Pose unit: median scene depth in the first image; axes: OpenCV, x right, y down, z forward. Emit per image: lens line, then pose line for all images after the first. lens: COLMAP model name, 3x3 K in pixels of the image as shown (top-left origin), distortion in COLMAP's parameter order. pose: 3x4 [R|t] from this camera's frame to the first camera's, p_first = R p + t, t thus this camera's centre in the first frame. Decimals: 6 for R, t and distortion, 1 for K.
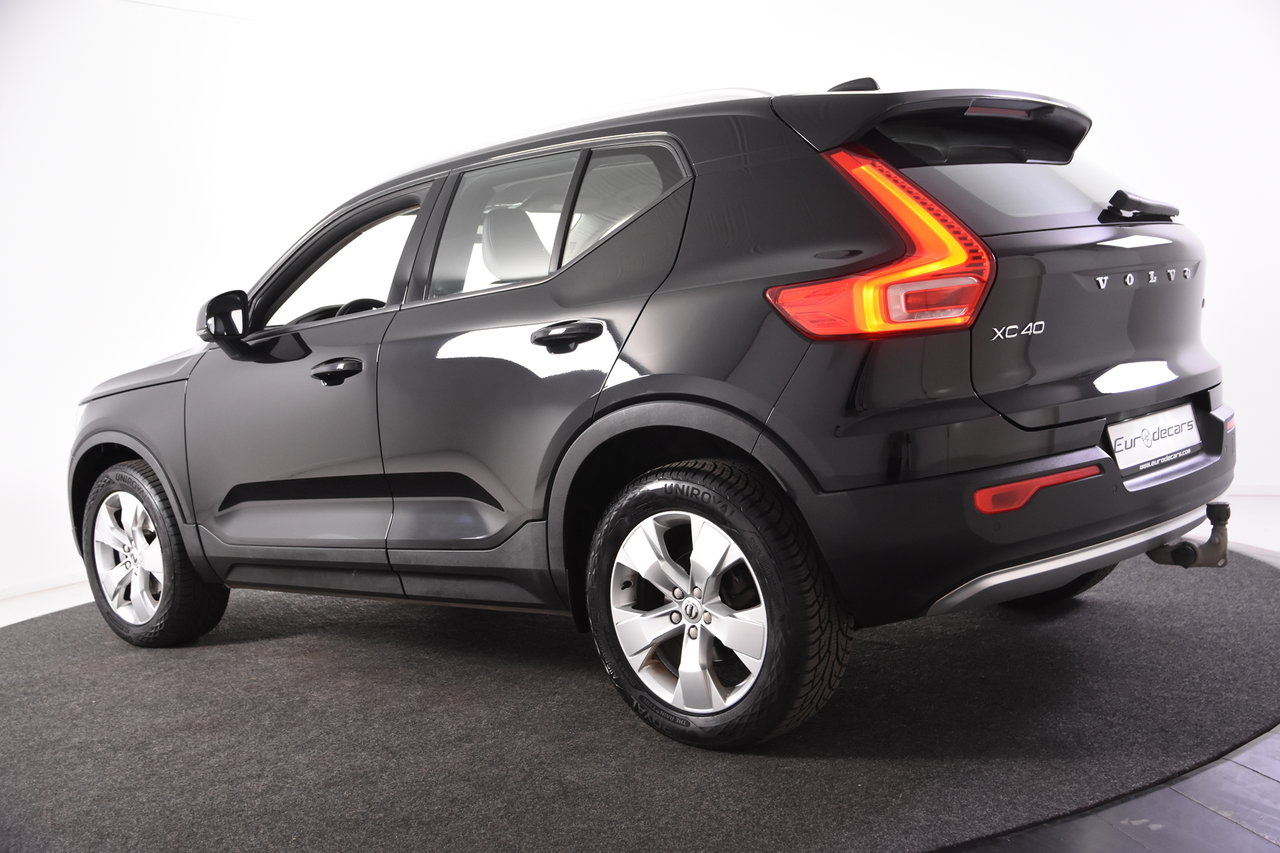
lens RADIAL K [[1454.7, 0, 640.0], [0, 1454.7, 426.5], [0, 0, 1]] dist [-0.003546, 0.164784]
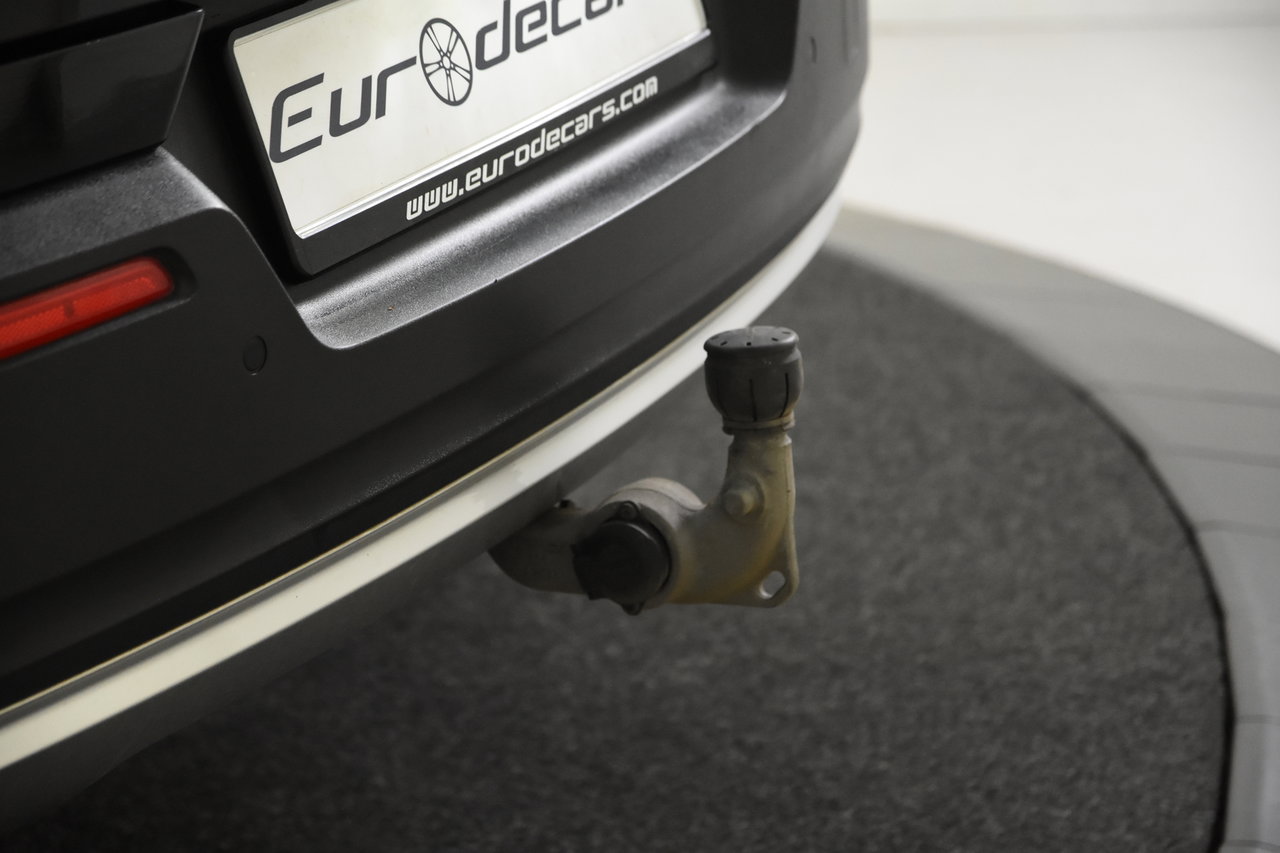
lens RADIAL K [[3589.5, 0, 640.0], [0, 3589.5, 426.5], [0, 0, 1]] dist [0.387729, -0.216812]
pose [[0.959600, -0.076438, 0.270787, 0.225336], [0.025123, 0.981824, 0.188121, -0.039973], [-0.280245, -0.173718, 0.944079, 0.470510]]
